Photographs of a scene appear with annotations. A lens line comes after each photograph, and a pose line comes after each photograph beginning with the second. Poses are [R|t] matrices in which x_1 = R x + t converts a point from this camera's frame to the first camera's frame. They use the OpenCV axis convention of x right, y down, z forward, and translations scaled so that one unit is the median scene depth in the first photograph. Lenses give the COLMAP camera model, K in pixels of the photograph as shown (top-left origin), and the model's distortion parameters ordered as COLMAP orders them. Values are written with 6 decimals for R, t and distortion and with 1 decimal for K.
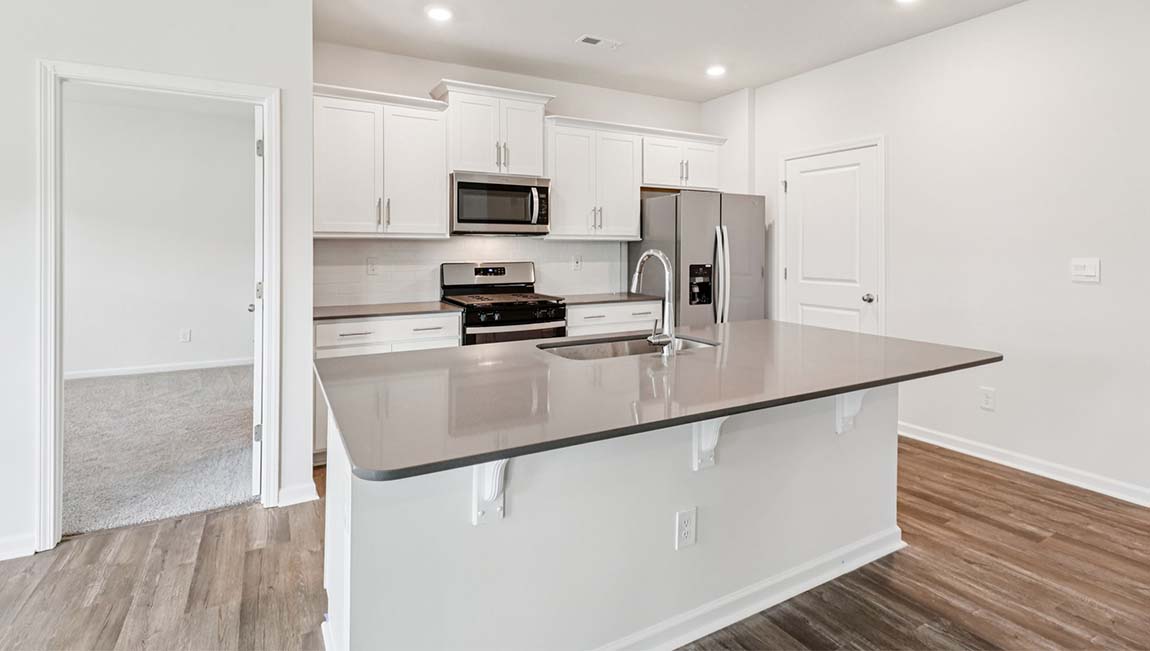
lens RADIAL K [[549.8, 0, 567.4], [0, 549.8, 275.4], [0, 0, 1]] dist [-0.000741, -0.011561]
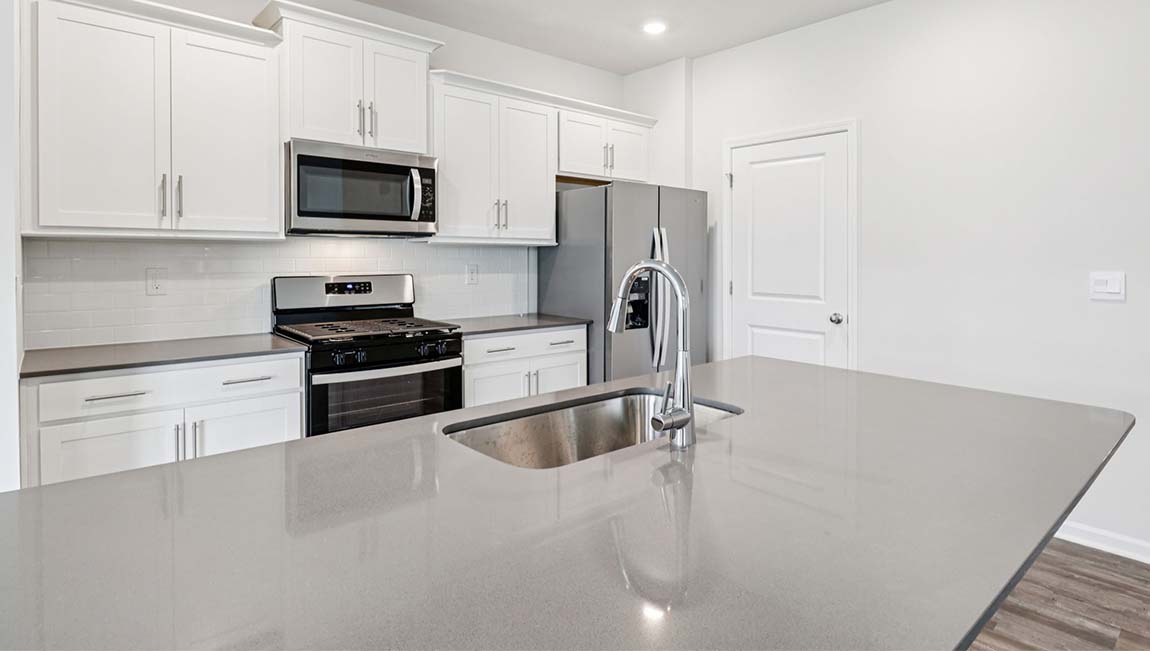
lens RADIAL K [[606.1, 0, 567.8], [0, 606.1, 280.4], [0, 0, 1]] dist [0.010747, -0.006914]
pose [[0.976440, -0.003291, 0.215764, -0.037775], [0.004418, 0.999979, -0.004745, -0.012781], [-0.215743, 0.005587, 0.976434, 0.202079]]
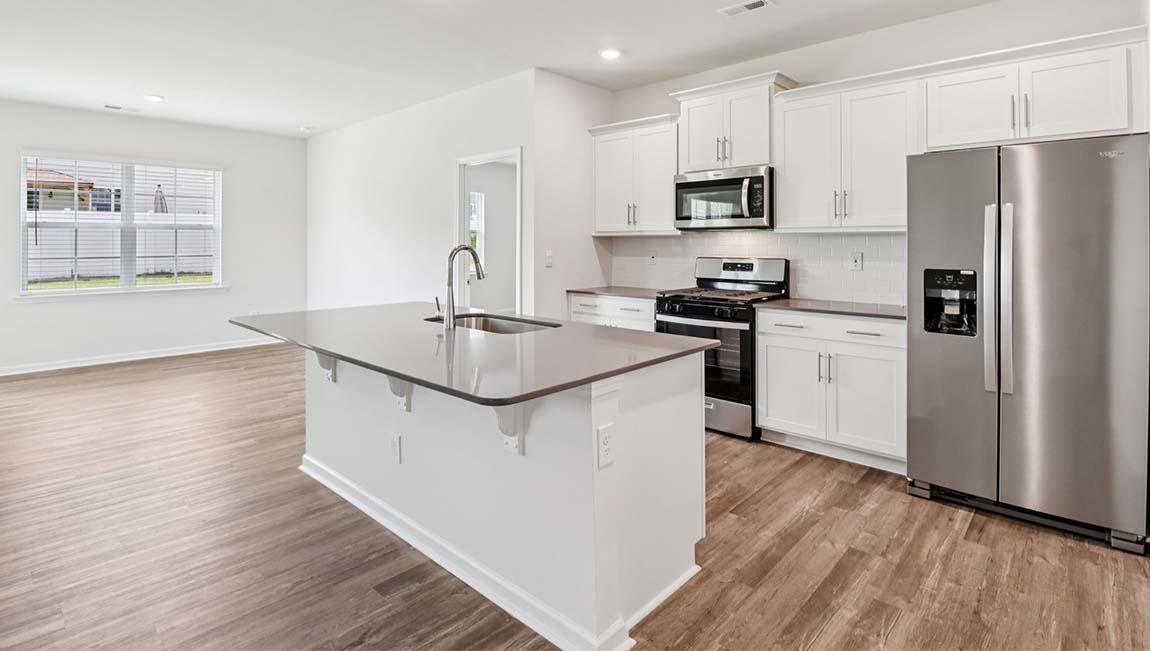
lens RADIAL K [[549.8, 0, 574.7], [0, 549.8, 259.0], [0, 0, 1]] dist [-0.000741, -0.011561]
pose [[0.318791, 0.026010, -0.947468, 0.745404], [-0.044868, 0.998917, 0.012326, -0.021740], [0.946762, 0.038582, 0.319613, 0.436325]]
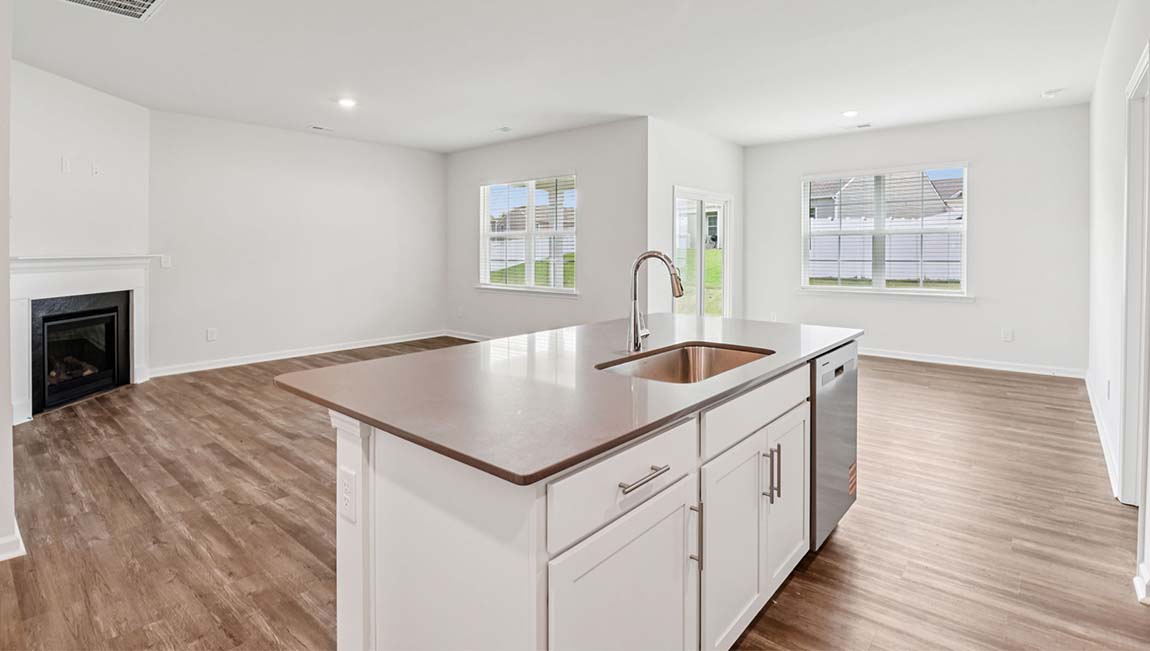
lens RADIAL K [[549.8, 0, 579.3], [0, 549.8, 251.2], [0, 0, 1]] dist [-0.000741, -0.011561]
pose [[-0.935055, 0.002542, -0.354495, 0.325078], [-0.015740, 0.998690, 0.048679, -0.048458], [0.354154, 0.051098, -0.933790, 0.977746]]
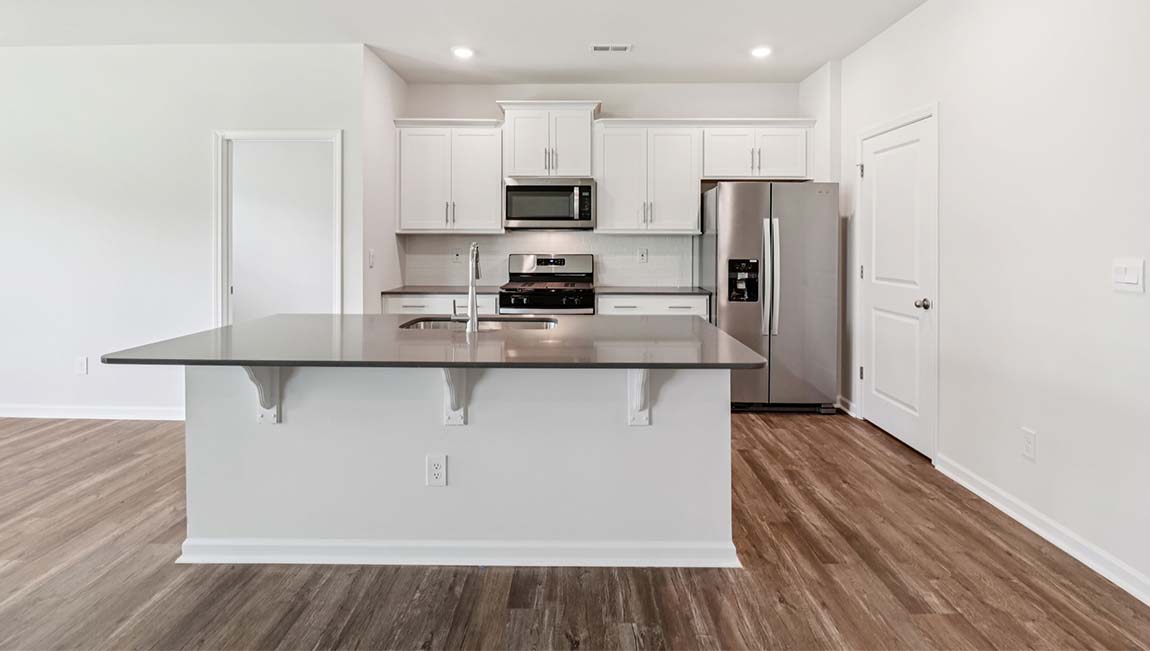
lens RADIAL K [[549.8, 0, 571.2], [0, 549.8, 266.0], [0, 0, 1]] dist [-0.000741, -0.011561]
pose [[0.871338, 0.024009, -0.490095, 0.482972], [-0.026145, 0.999655, 0.002488, -0.003215], [0.489986, 0.010646, 0.871665, 0.033233]]
